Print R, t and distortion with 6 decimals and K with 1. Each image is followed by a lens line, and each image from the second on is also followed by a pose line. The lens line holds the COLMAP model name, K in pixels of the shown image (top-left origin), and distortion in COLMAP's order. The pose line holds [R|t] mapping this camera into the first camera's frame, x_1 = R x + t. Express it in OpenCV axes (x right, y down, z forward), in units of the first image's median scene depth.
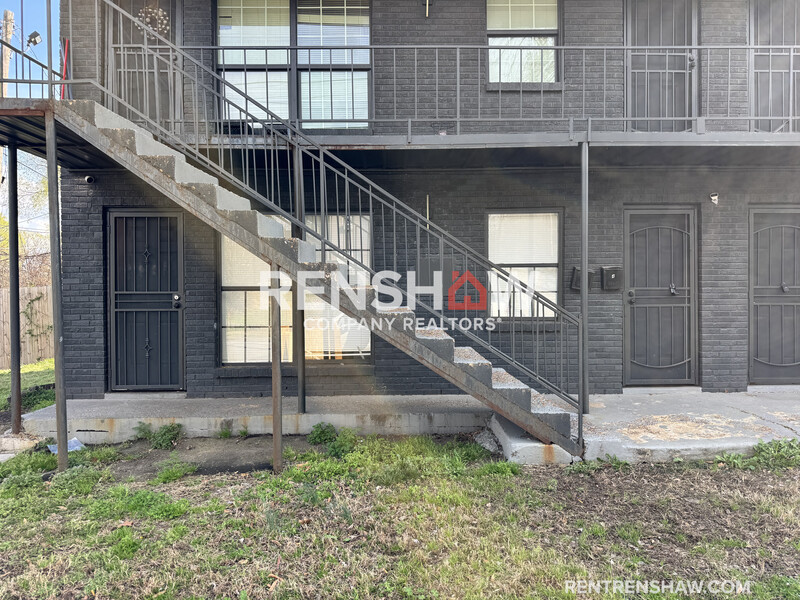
lens RADIAL K [[577.6, 0, 398.0], [0, 577.6, 295.5], [0, 0, 1]] dist [0.028041, -0.024227]
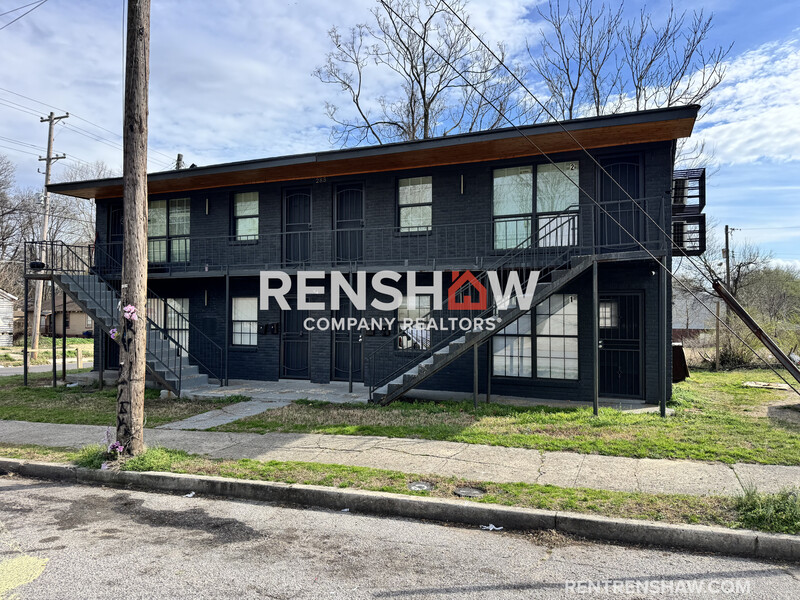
lens RADIAL K [[577.6, 0, 398.9], [0, 577.6, 299.6], [0, 0, 1]] dist [0.028041, -0.024227]
pose [[0.910822, 0.000905, -0.412798, 1.669279], [-0.008498, 0.999827, -0.016559, -0.103249], [0.412712, 0.018591, 0.910672, -0.775599]]
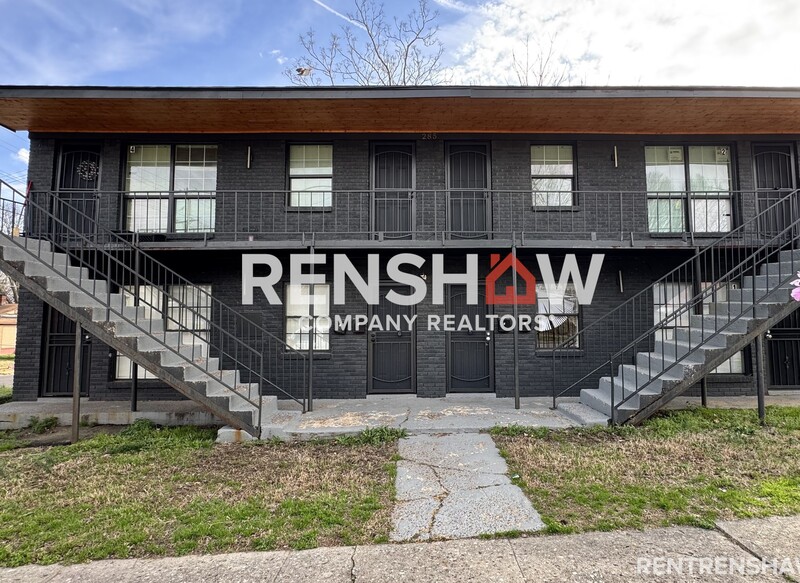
lens RADIAL K [[422.8, 0, 408.2], [0, 422.8, 288.3], [0, 0, 1]] dist [-0.001937, -0.000025]
pose [[0.999981, -0.000292, -0.006128, 0.503369], [-0.000212, 0.996622, -0.082127, -0.035840], [0.006131, 0.082127, 0.996603, -0.172001]]
